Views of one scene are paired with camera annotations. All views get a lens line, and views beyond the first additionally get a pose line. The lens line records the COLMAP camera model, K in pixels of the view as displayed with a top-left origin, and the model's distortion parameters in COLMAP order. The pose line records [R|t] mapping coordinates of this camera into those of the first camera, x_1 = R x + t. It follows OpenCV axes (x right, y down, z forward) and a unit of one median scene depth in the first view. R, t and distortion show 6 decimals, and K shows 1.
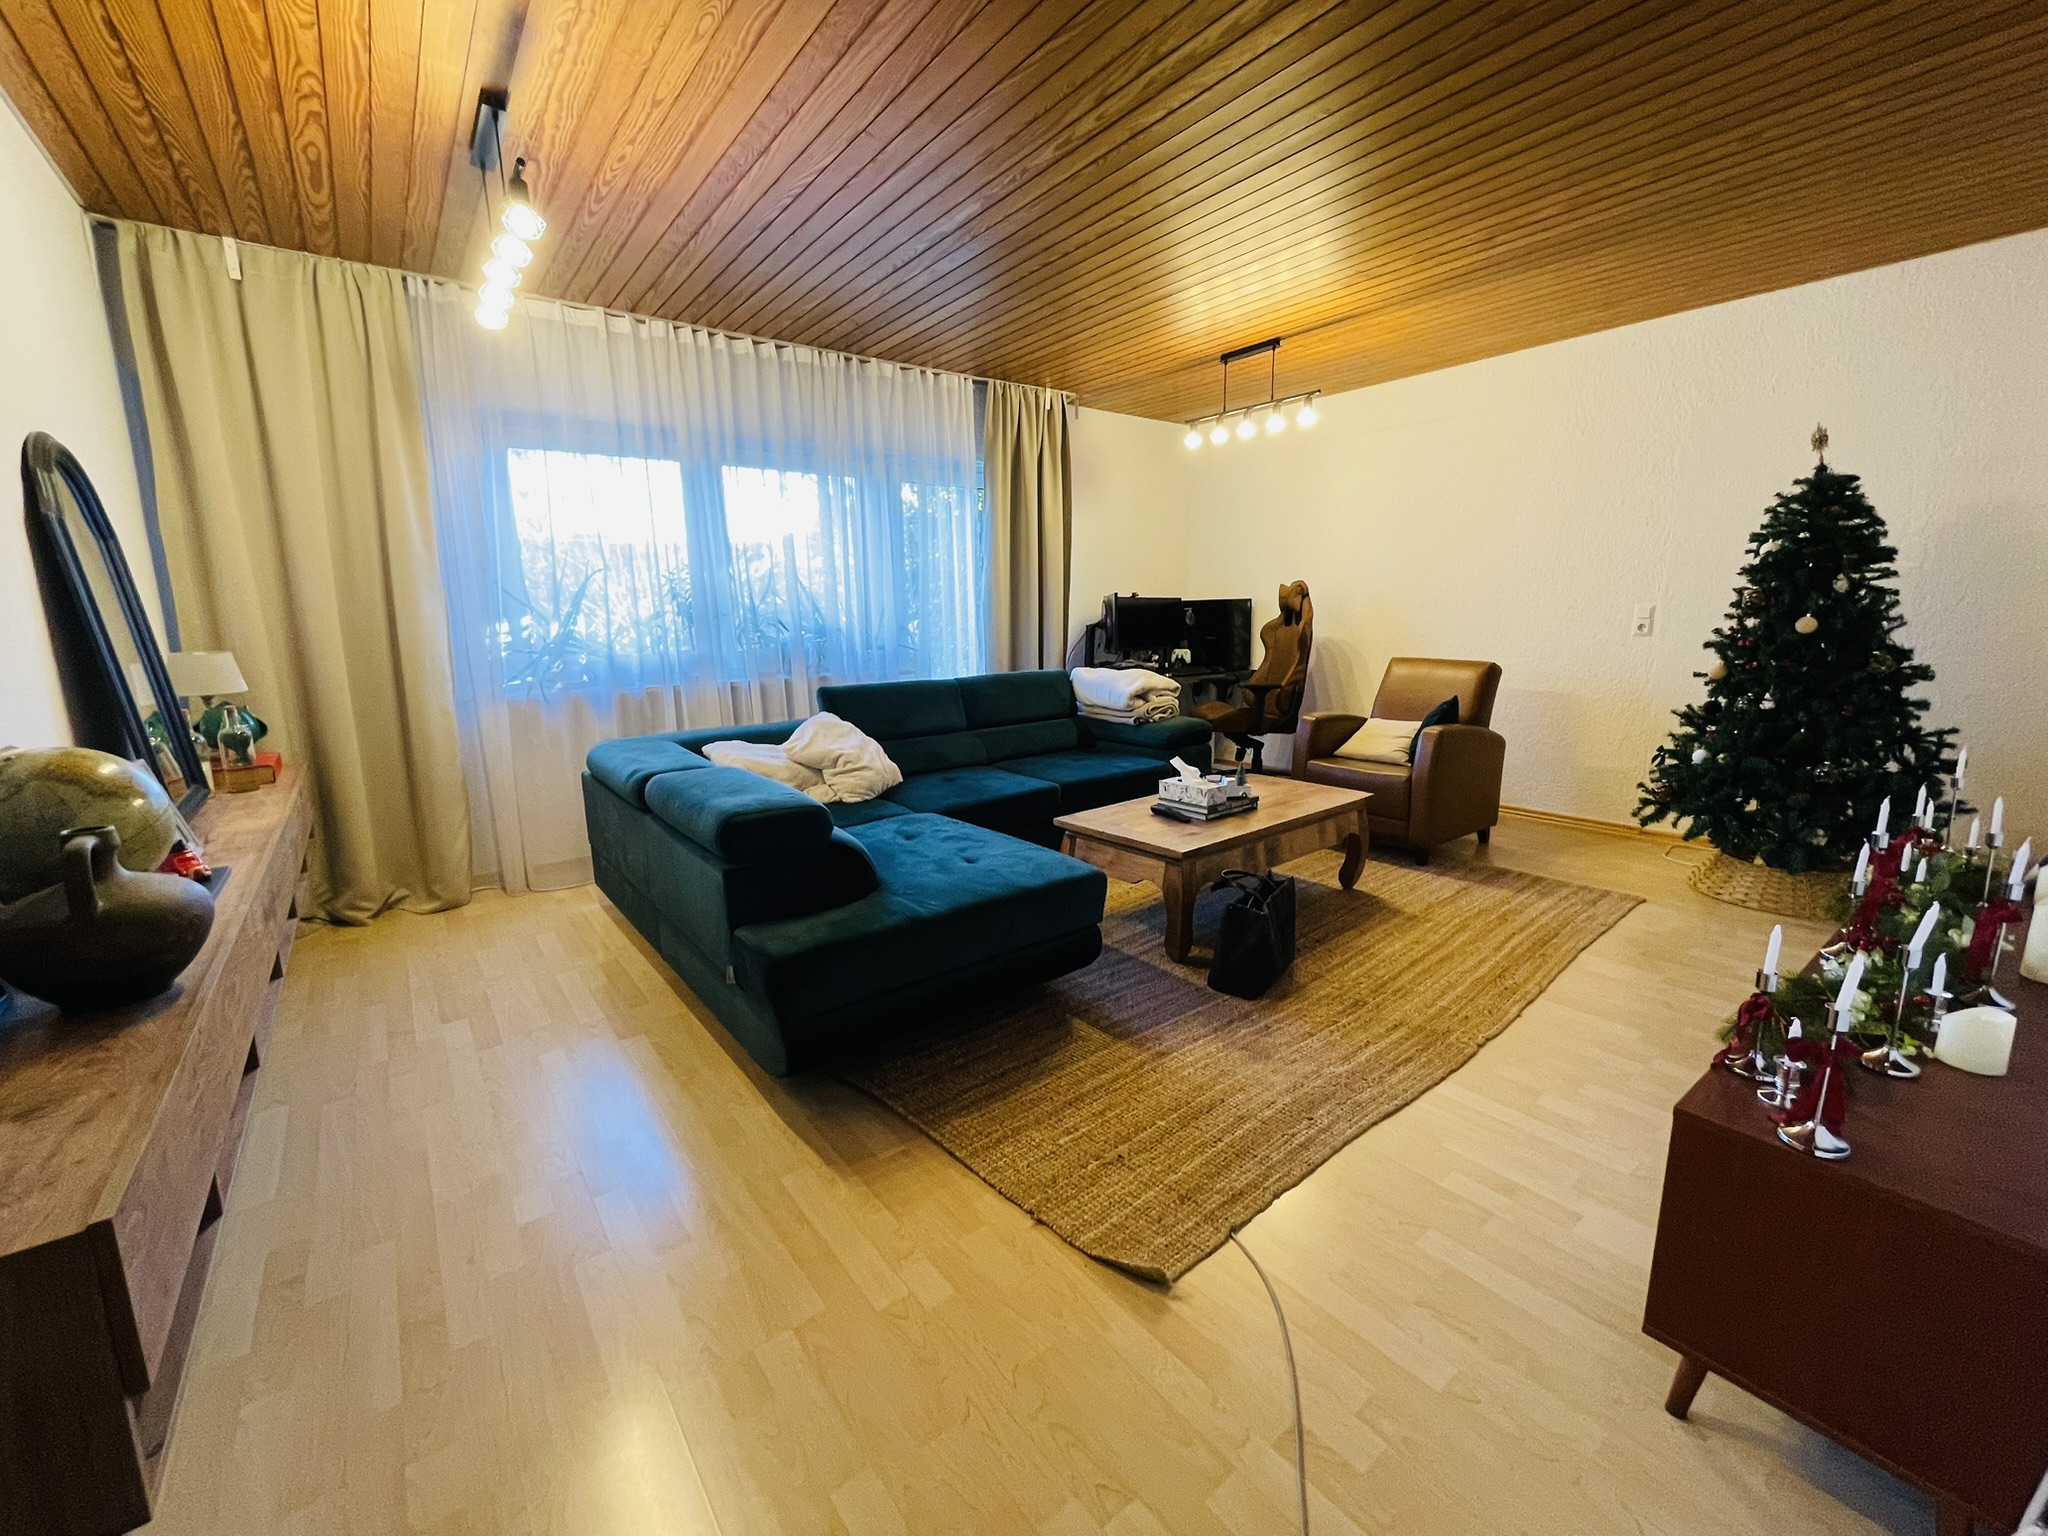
lens RADIAL K [[830.3, 0, 1027.4], [0, 830.3, 770.5], [0, 0, 1]] dist [-0.000027, 0.000000]
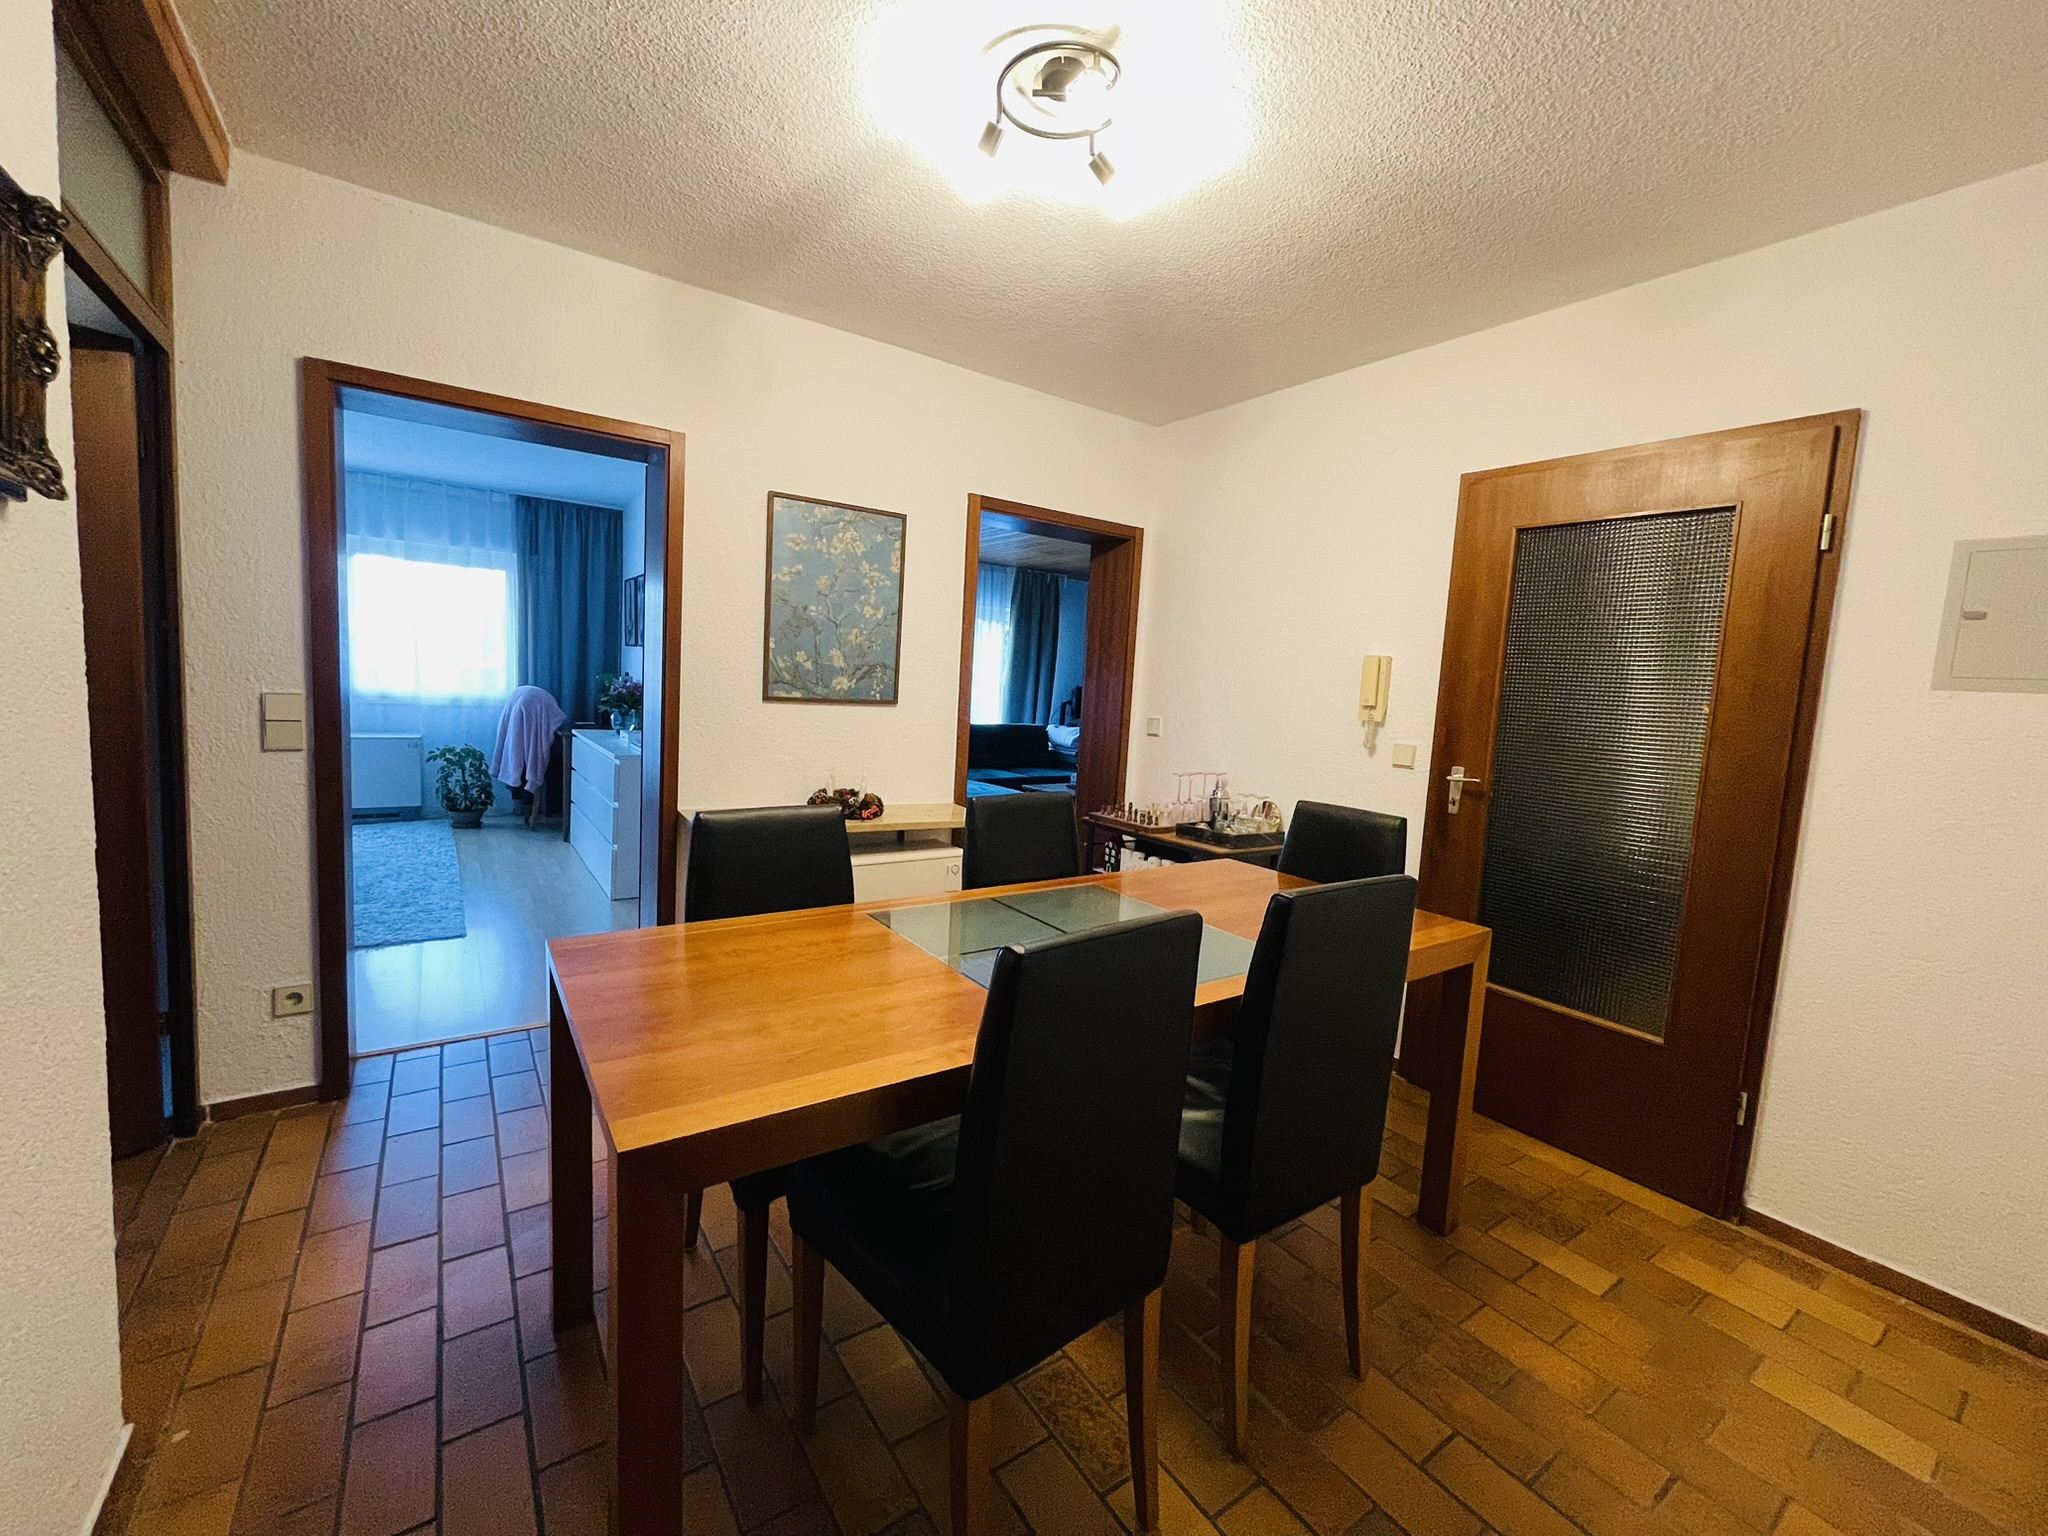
lens RADIAL K [[830.3, 0, 1022.9], [0, 830.3, 759.6], [0, 0, 1]] dist [-0.000027, 0.000000]
pose [[0.996418, 0.068895, -0.049030, 0.096295], [-0.072520, 0.994432, -0.076453, 0.116080], [0.043490, 0.079735, 0.995867, -0.972061]]
